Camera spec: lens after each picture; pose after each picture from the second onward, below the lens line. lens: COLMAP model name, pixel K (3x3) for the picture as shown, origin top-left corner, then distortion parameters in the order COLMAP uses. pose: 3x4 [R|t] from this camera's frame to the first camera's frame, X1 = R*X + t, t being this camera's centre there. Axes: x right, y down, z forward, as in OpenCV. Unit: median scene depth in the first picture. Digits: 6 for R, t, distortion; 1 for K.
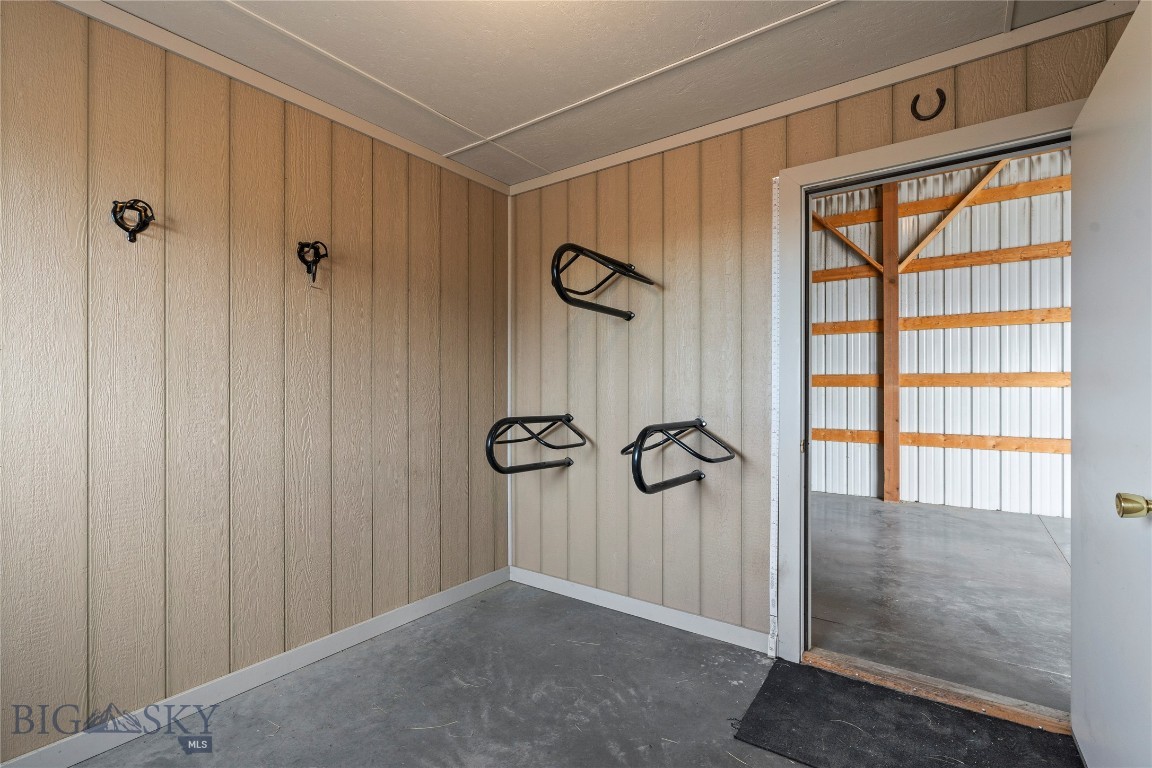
lens RADIAL K [[537.6, 0, 576.0], [0, 537.6, 384.0], [0, 0, 1]] dist [-0.000572, 0.000051]
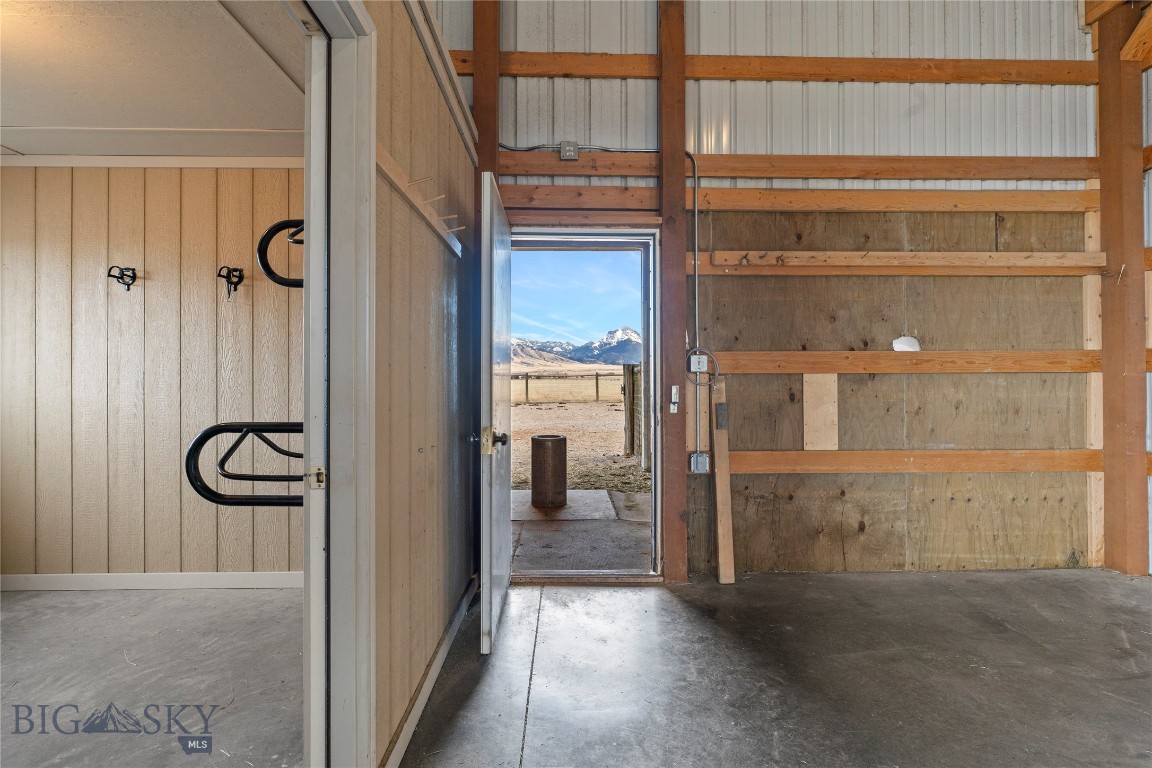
lens RADIAL K [[538.1, 0, 580.9], [0, 538.1, 374.5], [0, 0, 1]] dist [-0.004137, 0.001174]
pose [[0.598663, -0.010081, -0.800938, 1.138864], [0.005580, 0.999949, -0.008416, 0.014231], [0.800982, 0.000569, 0.598688, 0.950132]]
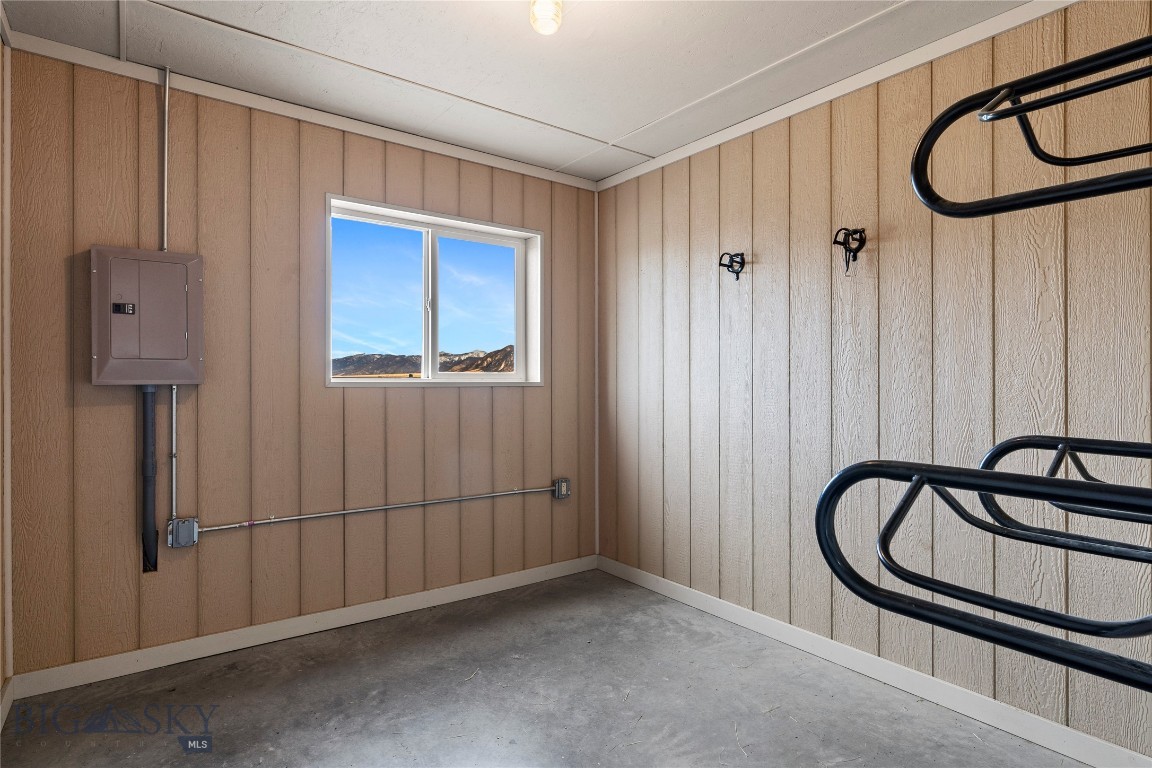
lens RADIAL K [[607.4, 0, 581.6], [0, 607.4, 380.4], [0, 0, 1]] dist [-0.003249, 0.000001]
pose [[-0.300184, -0.006194, -0.953861, 0.724375], [-0.001689, 0.999981, -0.005962, 0.013508], [0.953880, -0.000178, -0.300189, 0.918449]]
